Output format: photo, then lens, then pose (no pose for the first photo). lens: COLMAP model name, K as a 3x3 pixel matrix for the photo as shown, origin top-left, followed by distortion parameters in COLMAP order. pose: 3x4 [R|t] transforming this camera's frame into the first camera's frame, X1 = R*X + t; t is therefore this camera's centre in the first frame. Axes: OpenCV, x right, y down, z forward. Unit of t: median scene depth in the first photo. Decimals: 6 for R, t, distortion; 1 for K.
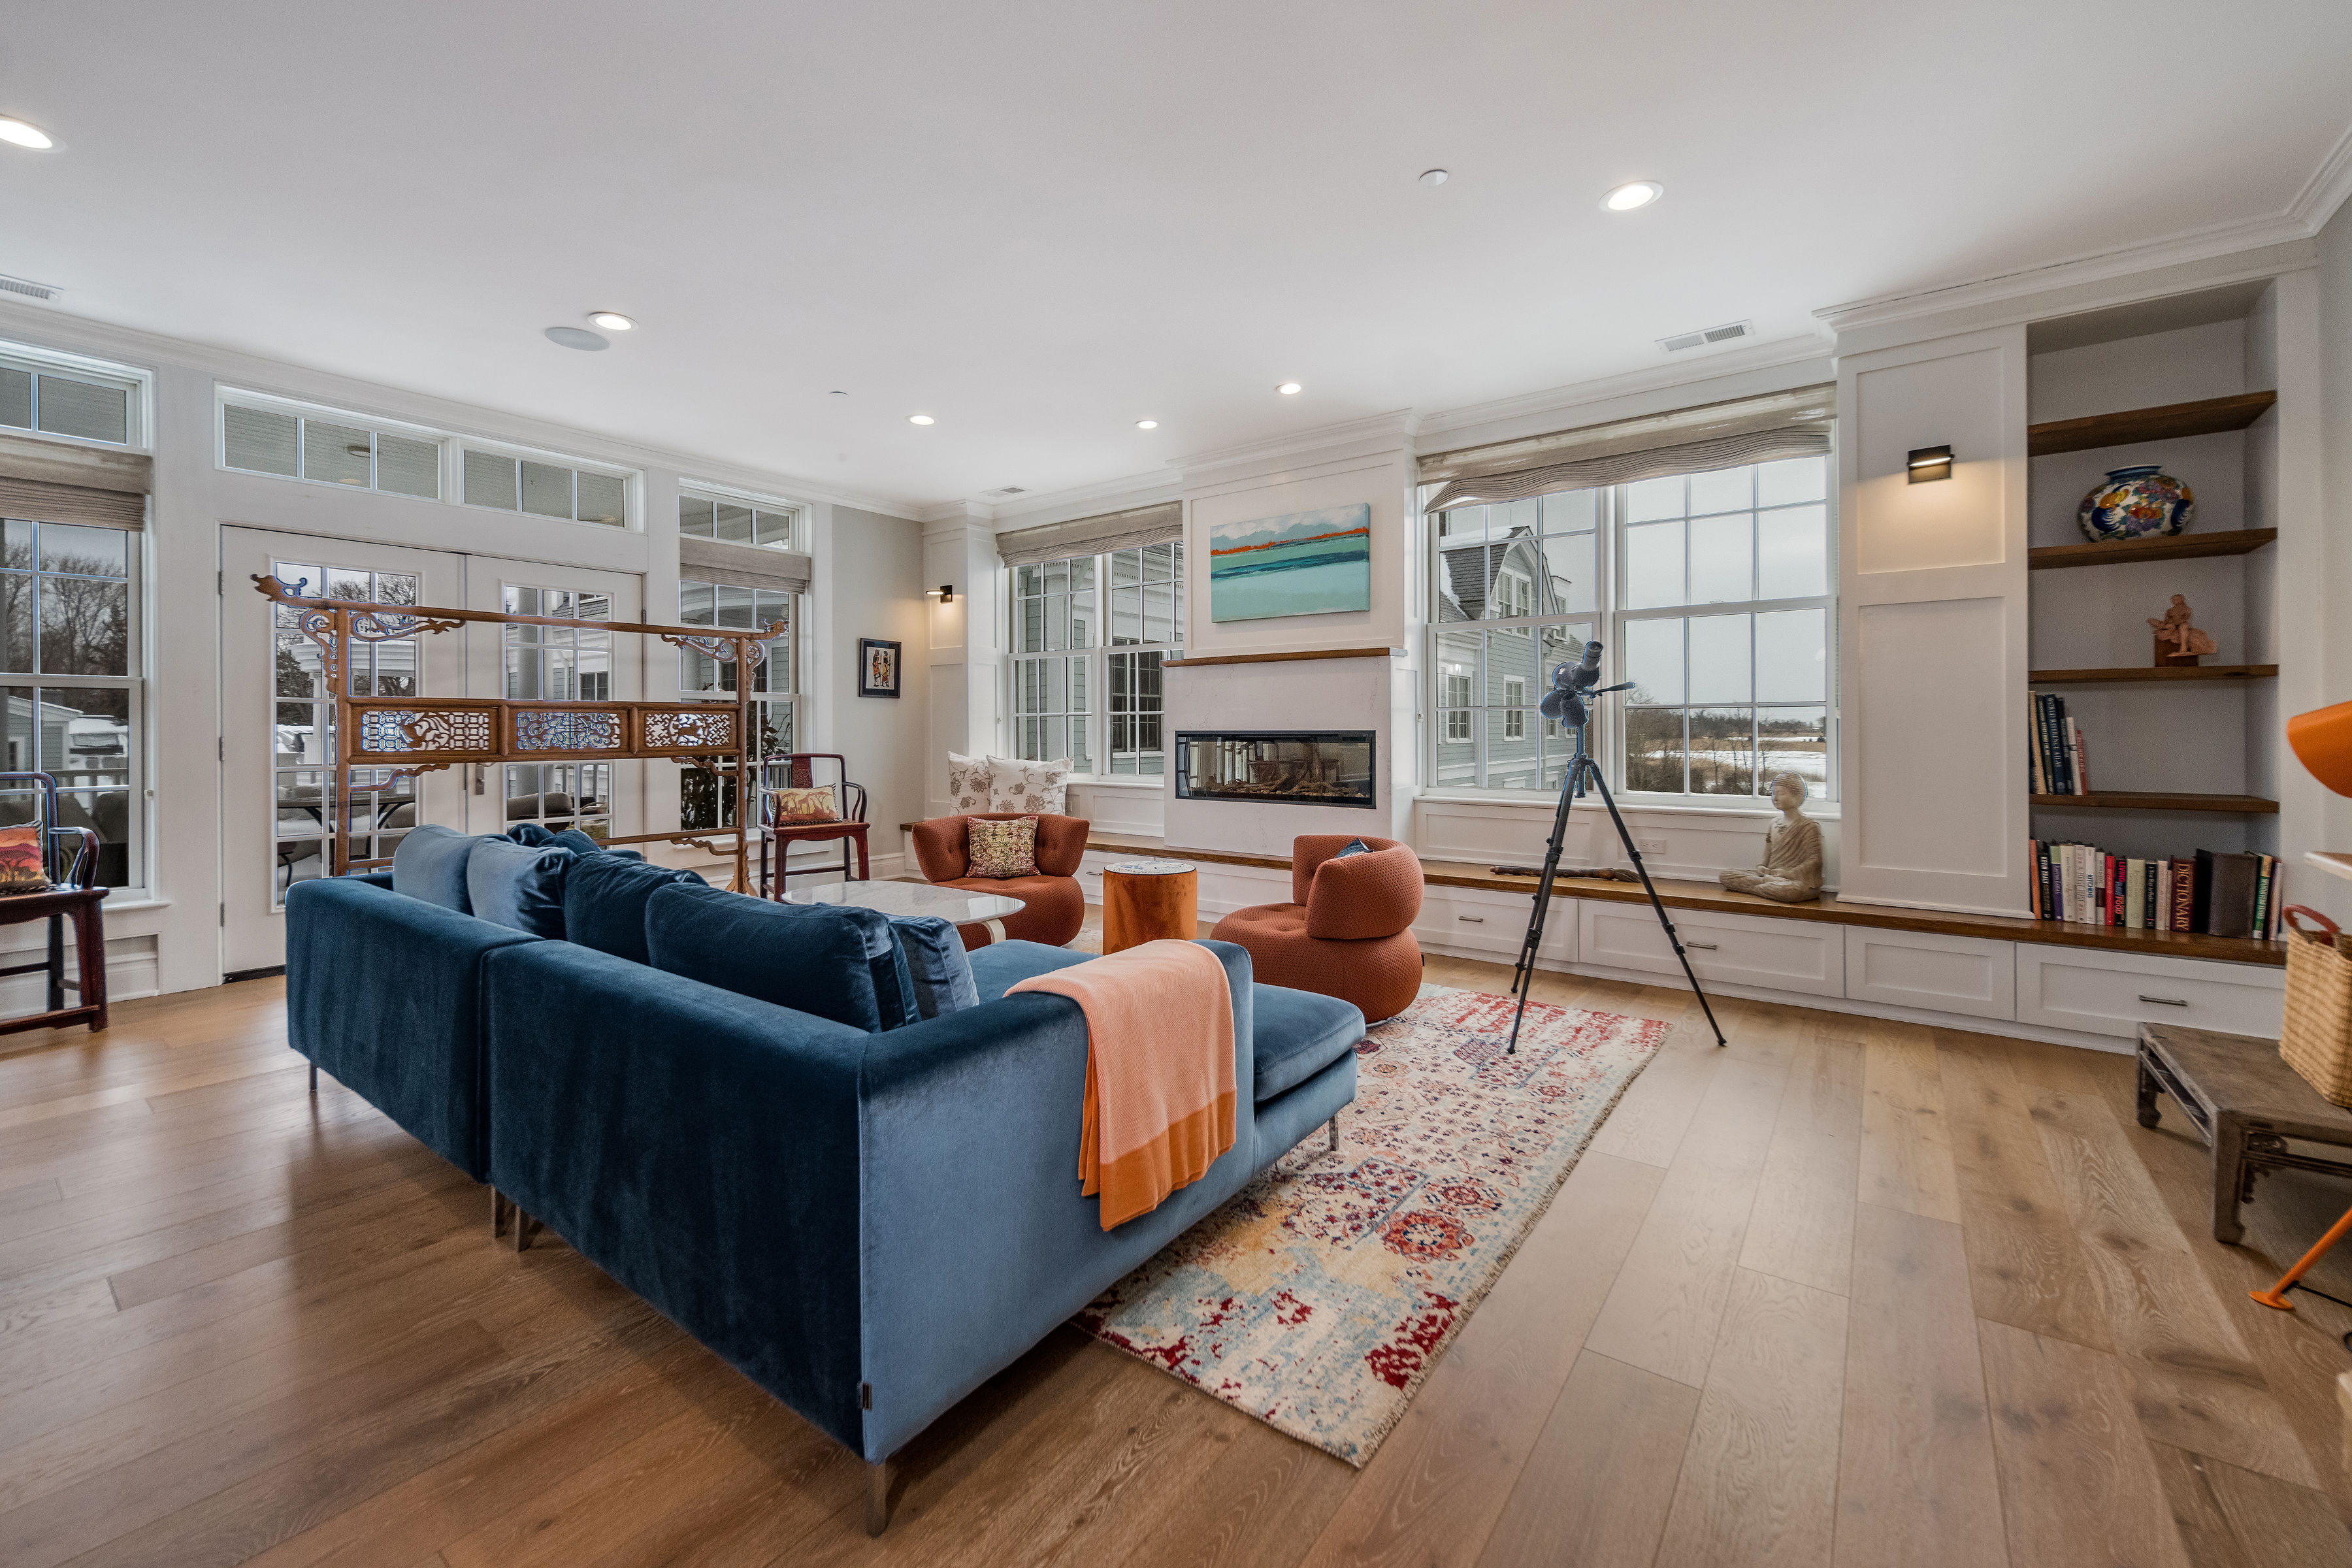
lens RADIAL K [[954.4, 0, 1175.9], [0, 954.4, 721.2], [0, 0, 1]] dist [-0.001698, -0.000335]
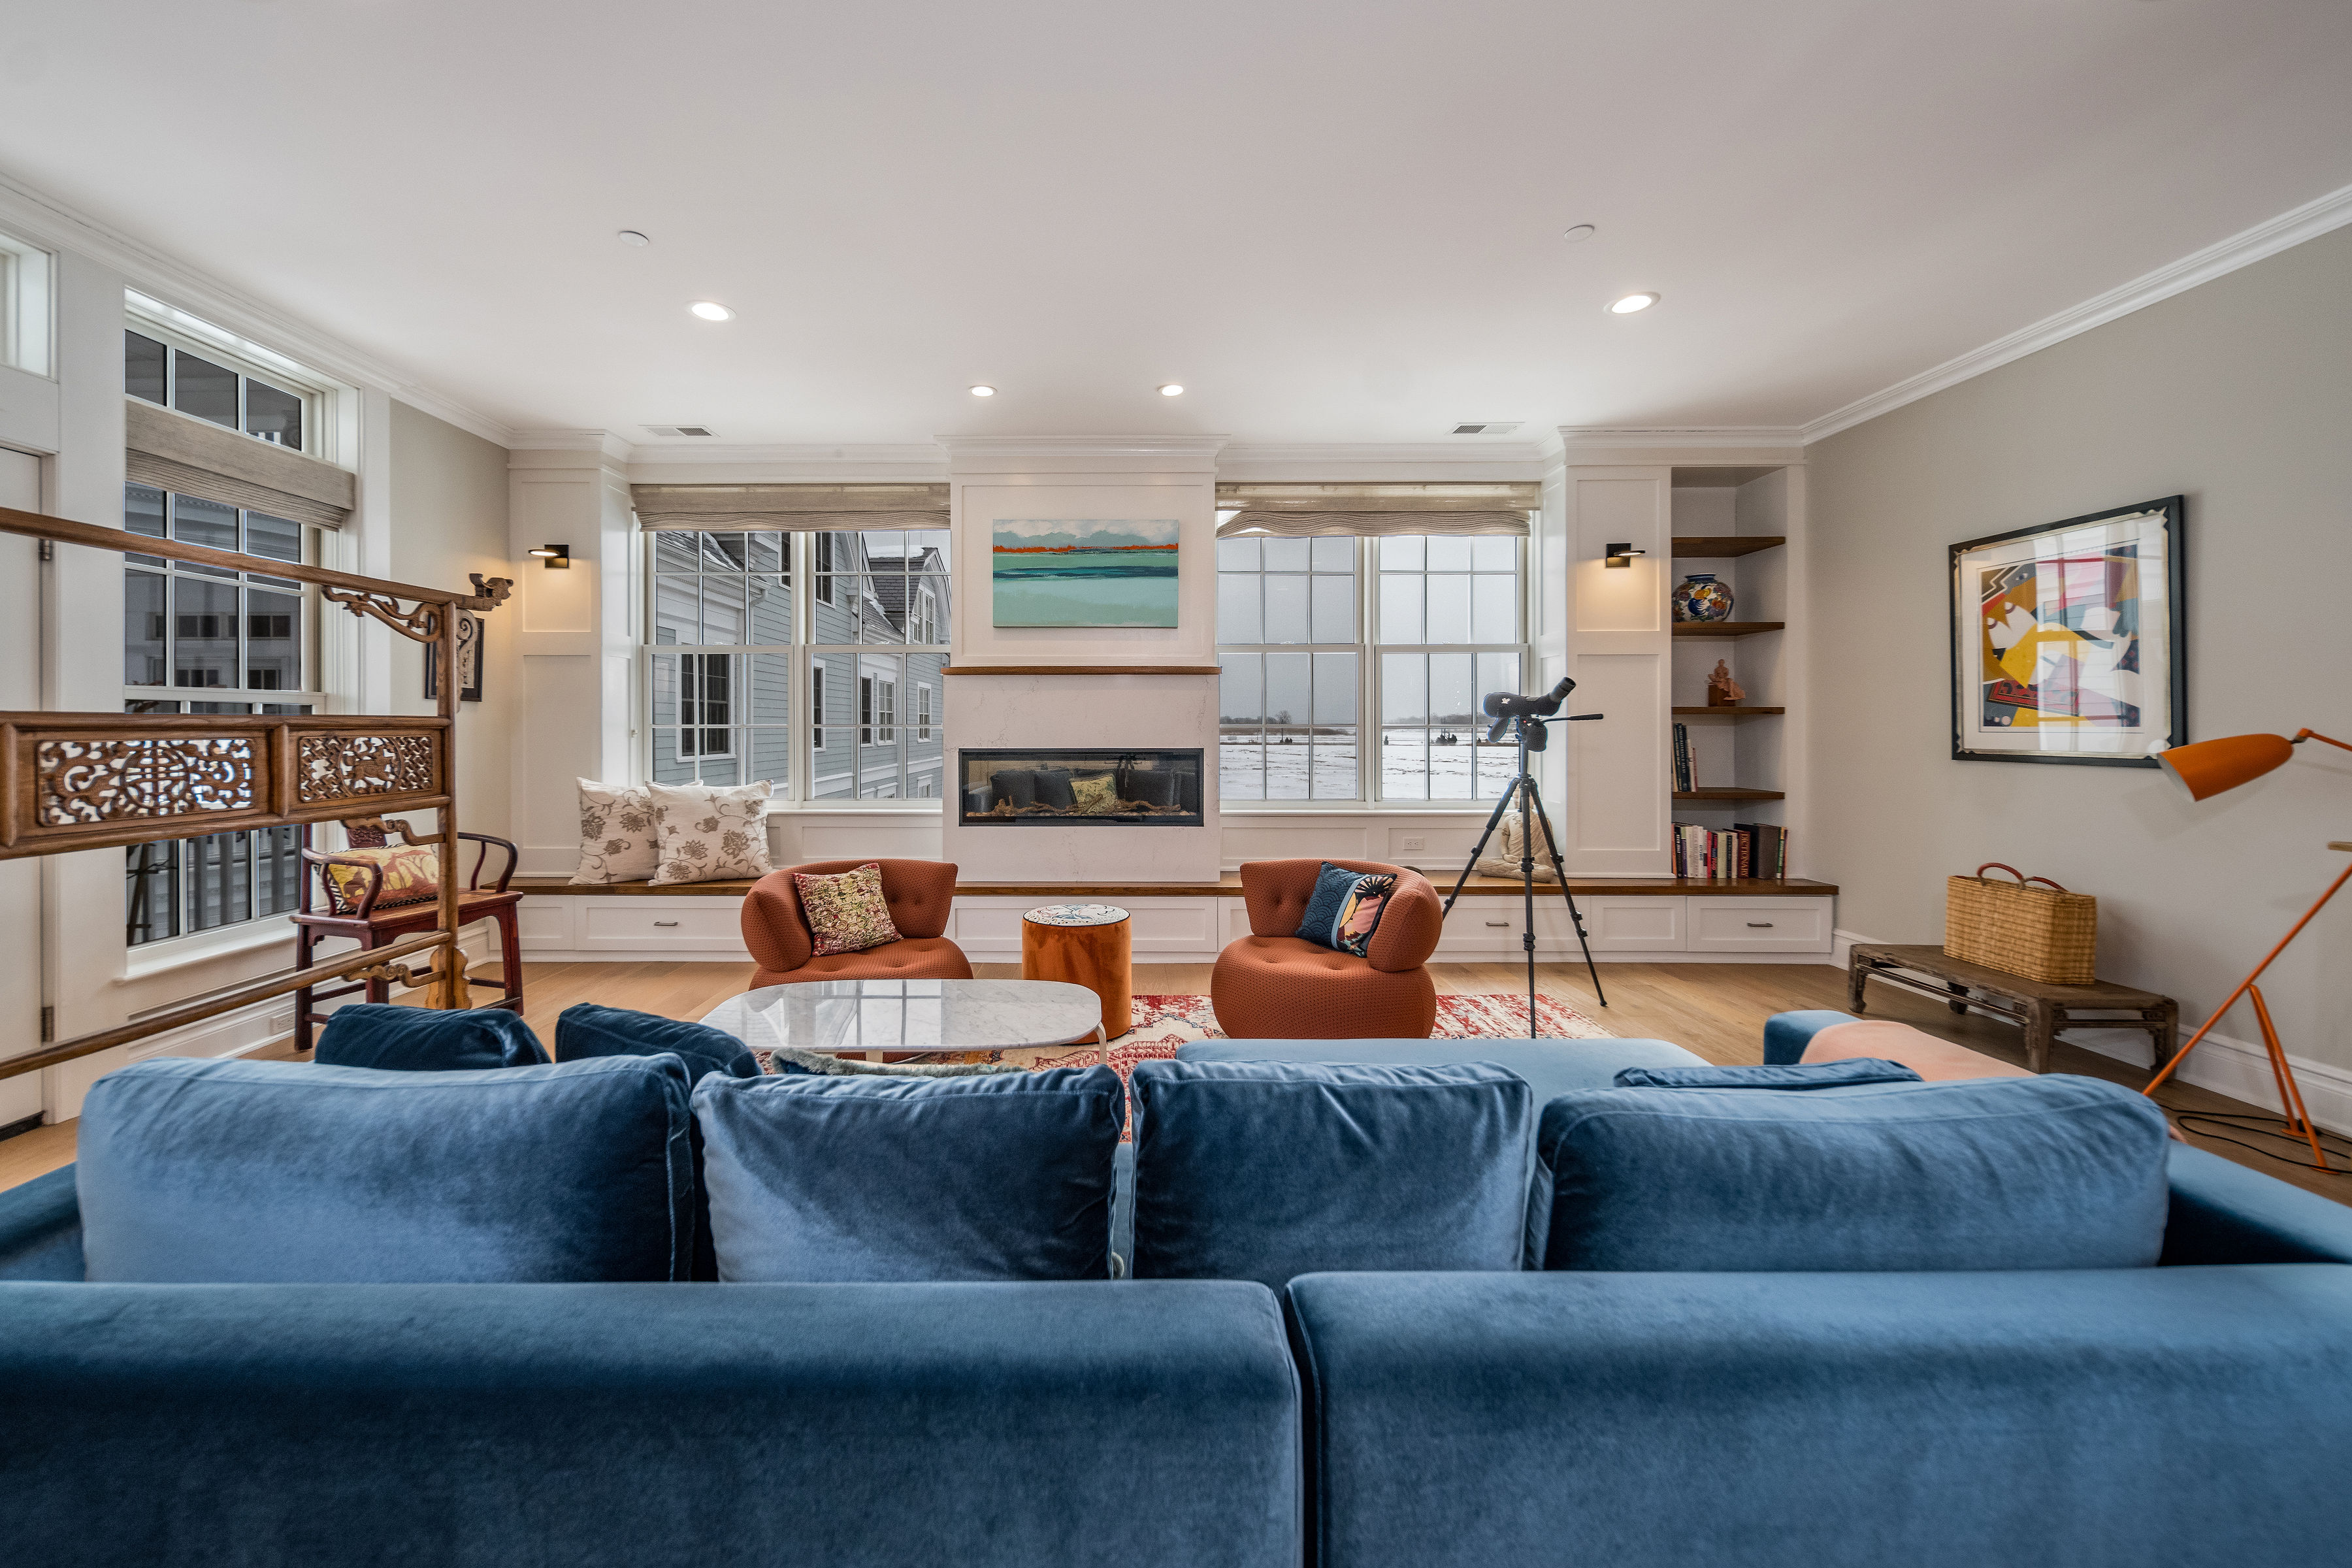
lens RADIAL K [[880.9, 0, 1123.2], [0, 880.9, 721.0], [0, 0, 1]] dist [0.002188, 0.000086]
pose [[0.801892, 0.007213, 0.597425, -0.422995], [-0.007016, 0.999972, -0.002656, -0.016166], [-0.597428, -0.002061, 0.801920, 0.312538]]
